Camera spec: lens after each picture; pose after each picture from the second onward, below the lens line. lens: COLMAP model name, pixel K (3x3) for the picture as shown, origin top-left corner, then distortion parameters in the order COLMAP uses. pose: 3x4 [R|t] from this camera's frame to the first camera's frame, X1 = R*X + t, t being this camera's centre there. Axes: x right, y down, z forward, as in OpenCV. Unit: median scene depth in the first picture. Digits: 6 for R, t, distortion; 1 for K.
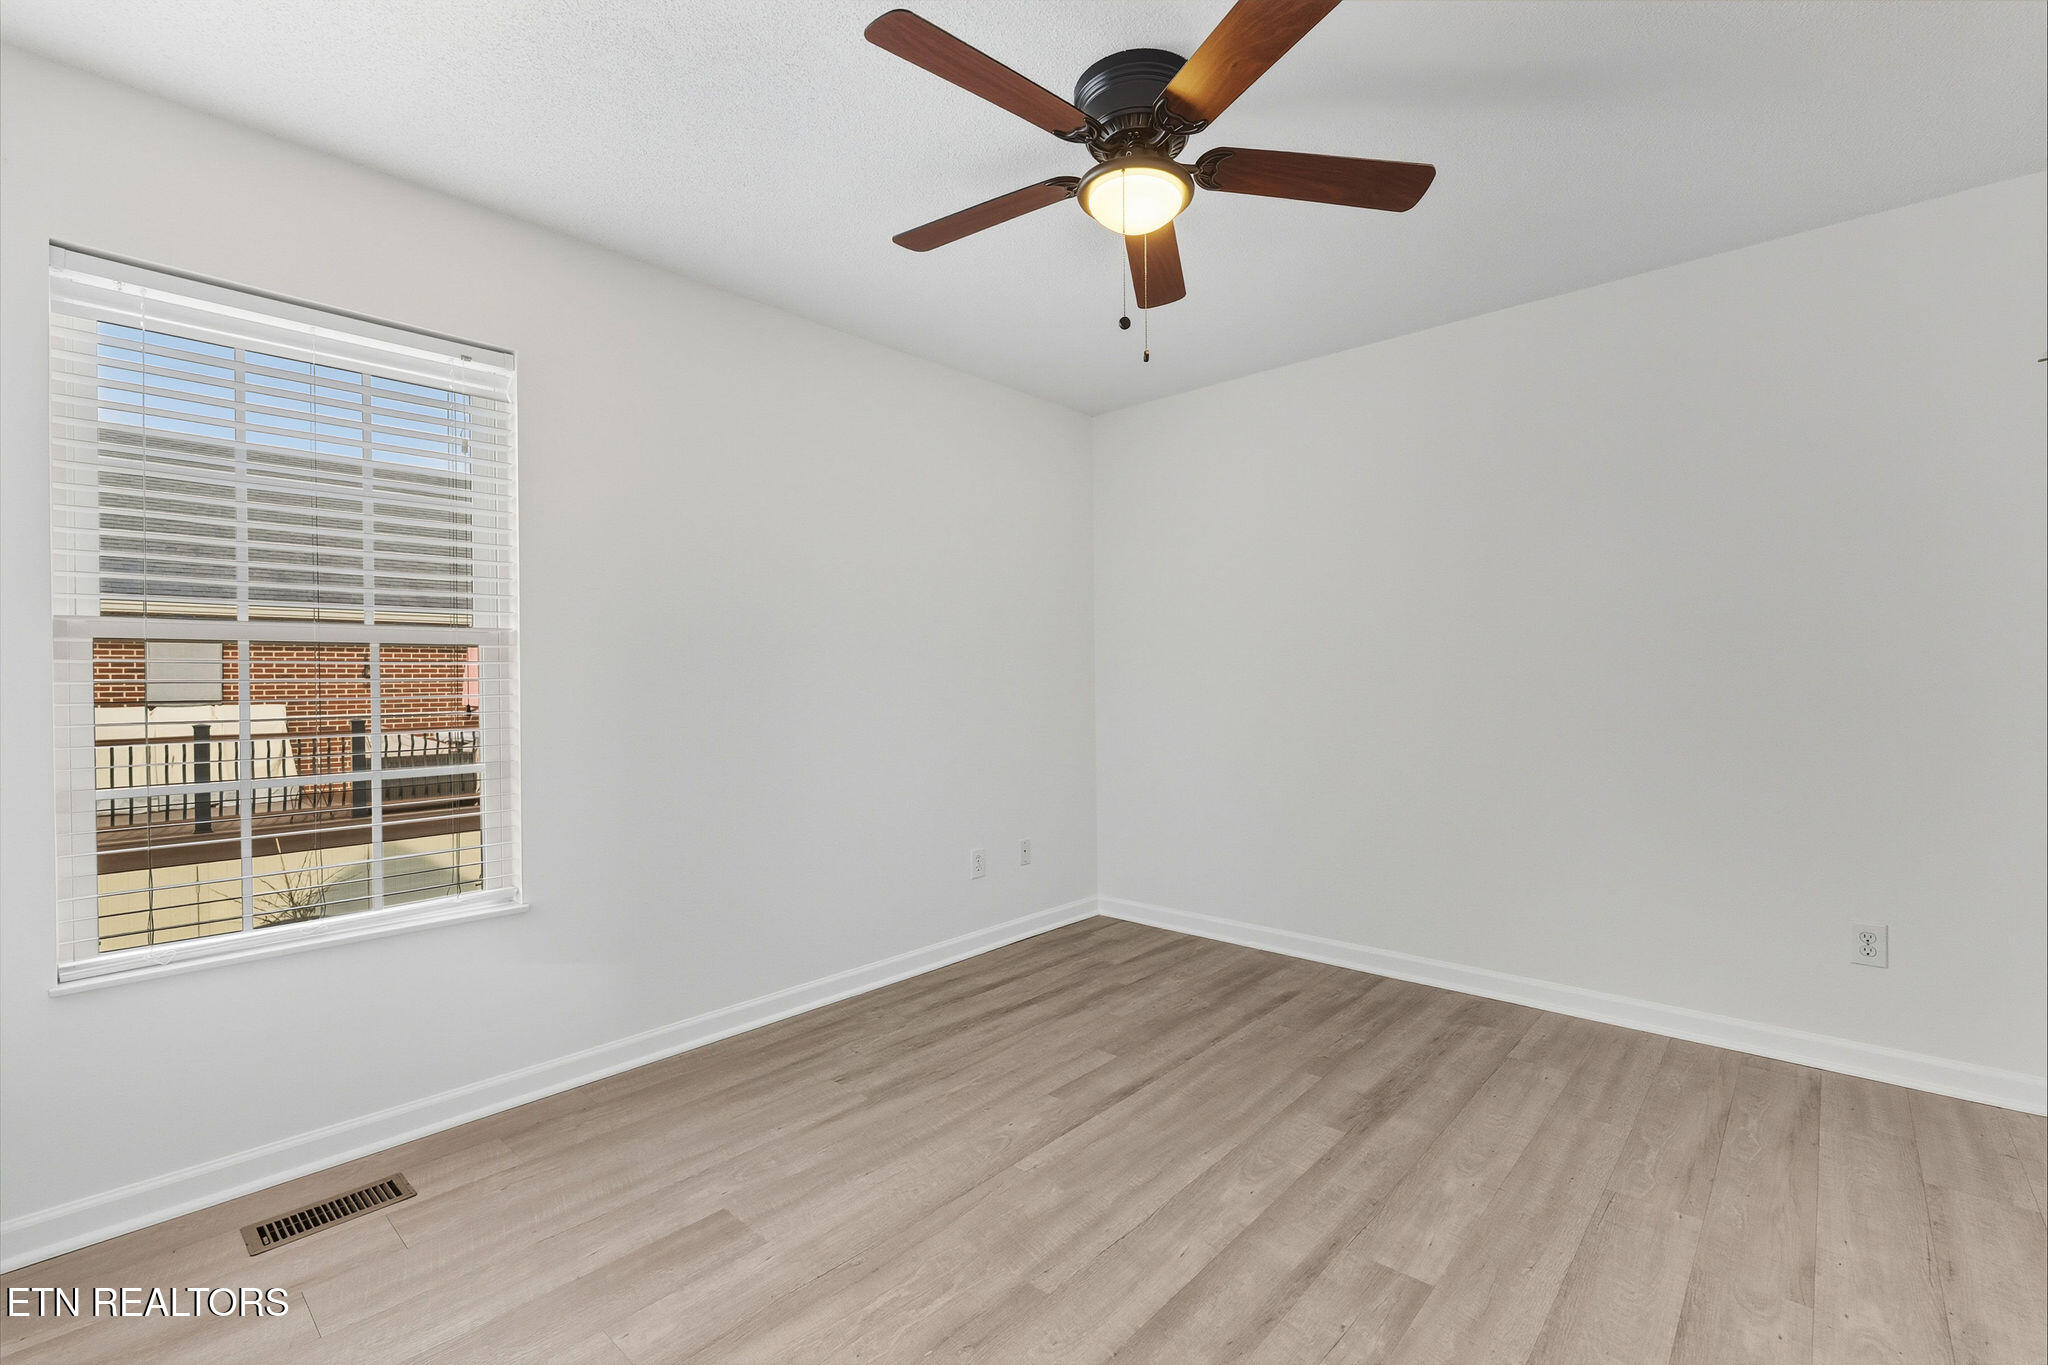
lens RADIAL K [[937.7, 0, 1024.3], [0, 937.7, 680.9], [0, 0, 1]] dist [0.000242, 0.000089]
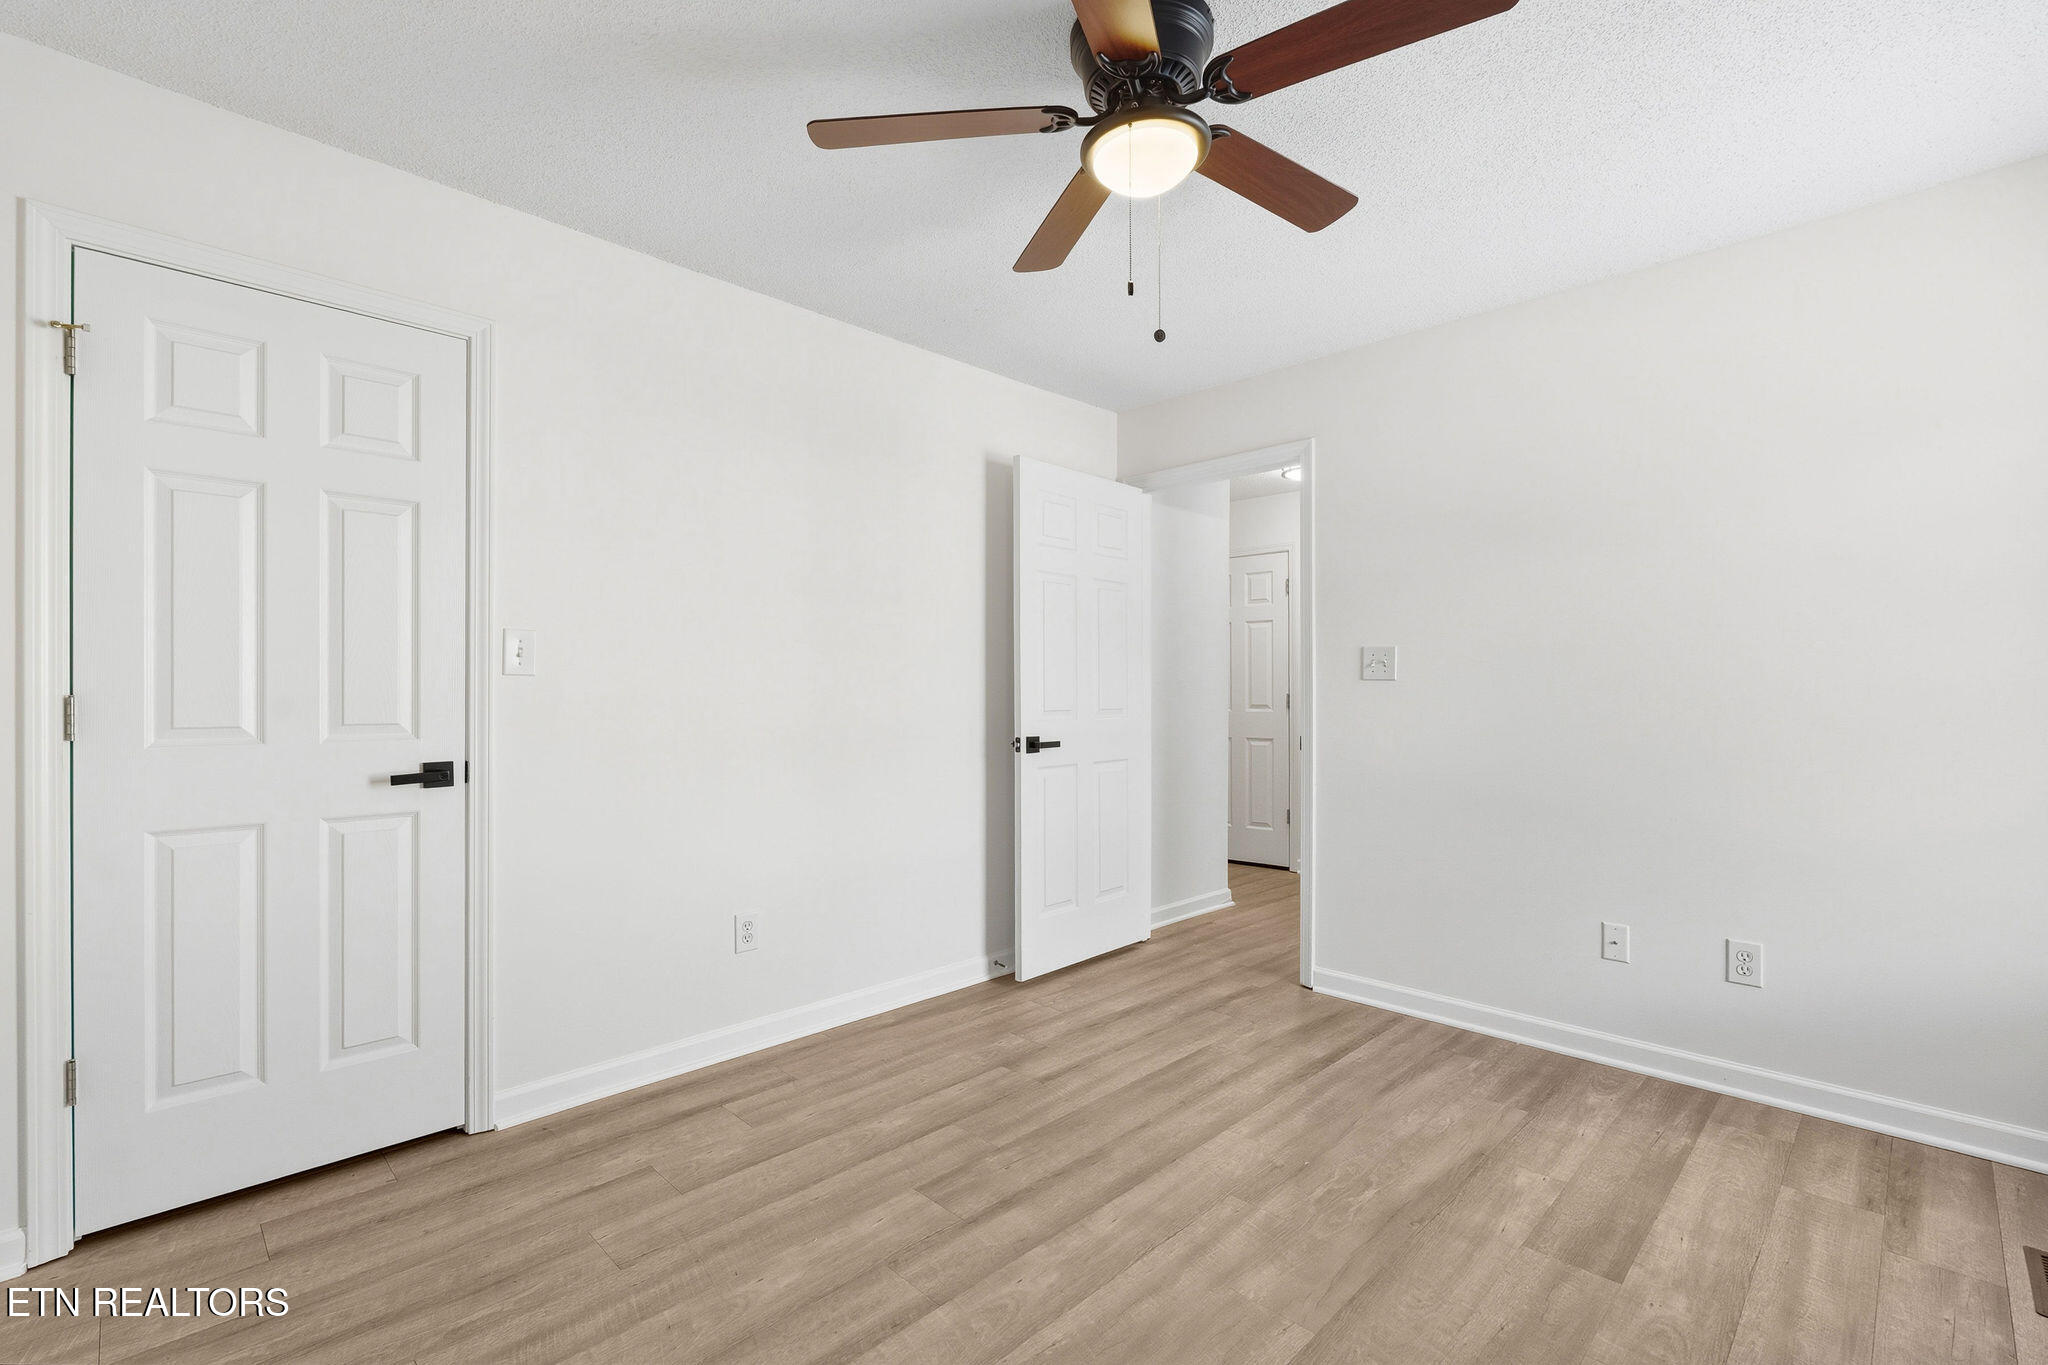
lens RADIAL K [[935.8, 0, 1023.7], [0, 935.8, 684.4], [0, 0, 1]] dist [0.000103, -0.000018]
pose [[-0.998353, 0.008002, 0.056806, 0.200496], [0.008141, 0.999964, 0.002224, -0.013167], [-0.056786, 0.002683, -0.998383, 2.022385]]
